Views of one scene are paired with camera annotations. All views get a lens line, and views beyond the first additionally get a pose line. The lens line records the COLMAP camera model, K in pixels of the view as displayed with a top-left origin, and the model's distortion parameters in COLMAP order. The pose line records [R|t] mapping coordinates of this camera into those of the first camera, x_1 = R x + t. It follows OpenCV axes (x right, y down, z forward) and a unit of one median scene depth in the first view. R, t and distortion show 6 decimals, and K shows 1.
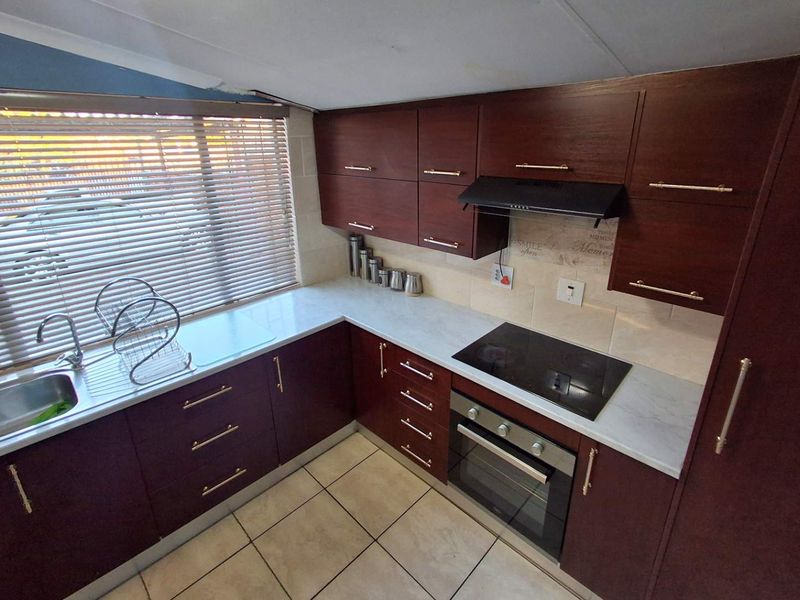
lens RADIAL K [[392.6, 0, 401.2], [0, 392.6, 277.8], [0, 0, 1]] dist [0.000601, 0.000208]
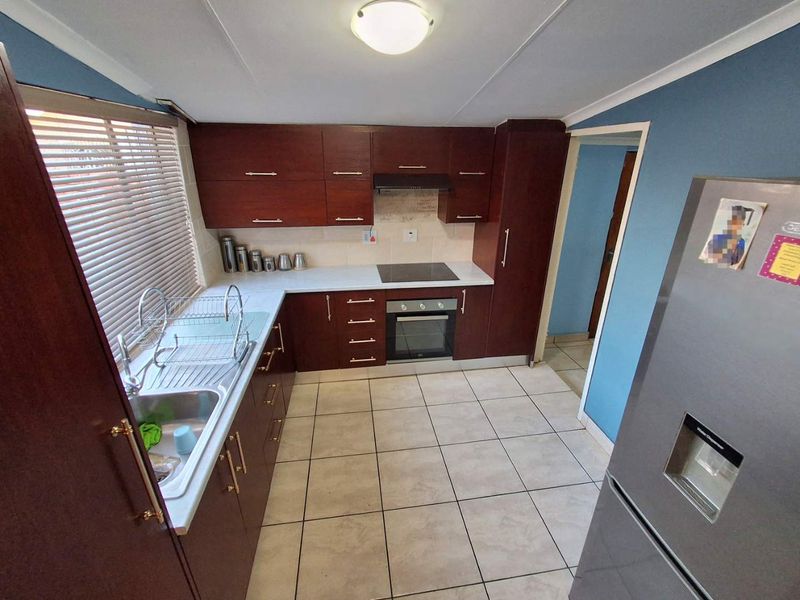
lens RADIAL K [[356.6, 0, 400.0], [0, 356.6, 300.0], [0, 0, 1]] dist [0.000694, 0.000115]
pose [[0.606793, -0.288426, 0.740684, -0.885308], [0.249363, 0.953875, 0.167156, 0.030068], [-0.754732, 0.083270, 0.650727, -0.050634]]
